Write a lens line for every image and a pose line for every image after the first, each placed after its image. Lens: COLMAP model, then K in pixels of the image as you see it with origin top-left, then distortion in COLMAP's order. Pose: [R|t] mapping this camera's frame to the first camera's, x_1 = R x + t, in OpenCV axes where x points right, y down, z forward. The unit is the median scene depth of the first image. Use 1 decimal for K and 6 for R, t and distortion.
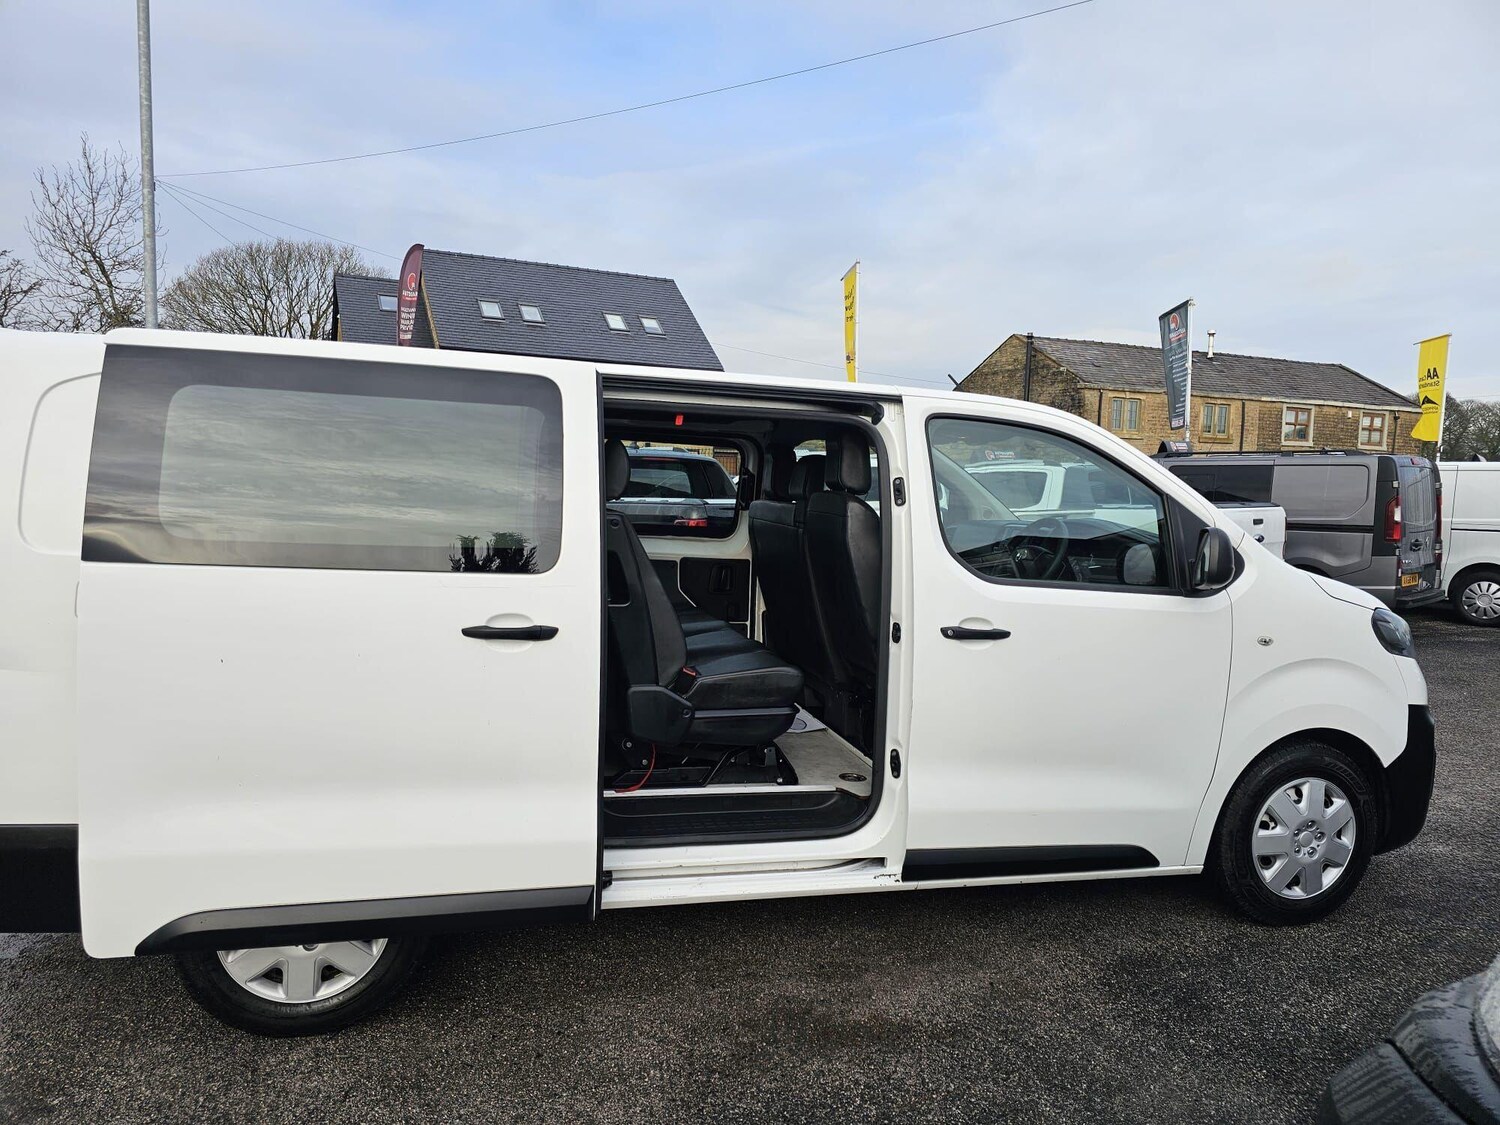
lens RADIAL K [[1016.4, 0, 760.2], [0, 1016.4, 558.5], [0, 0, 1]] dist [0.057023, -0.041831]
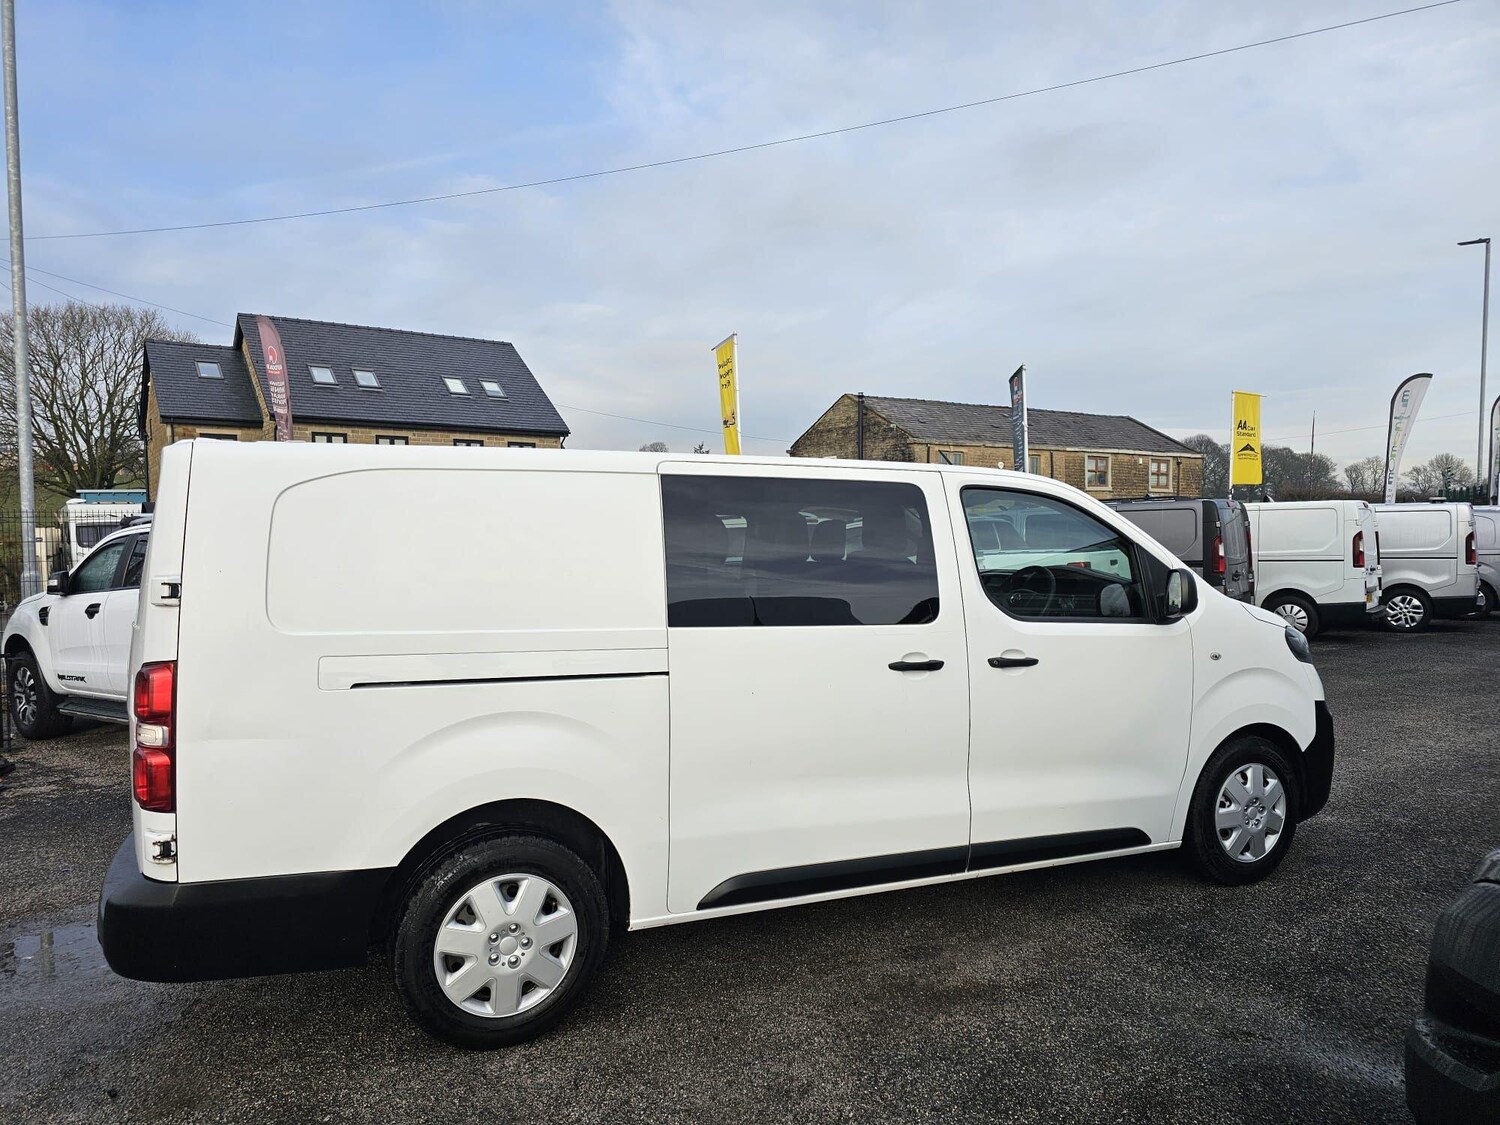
lens RADIAL K [[1016.4, 0, 751.2], [0, 1016.4, 571.2], [0, 0, 1]] dist [0.057023, -0.041831]
pose [[0.985514, -0.043649, 0.163883, -0.088887], [0.050508, 0.998003, -0.037920, -0.001608], [-0.161901, 0.045648, 0.985751, -0.050199]]
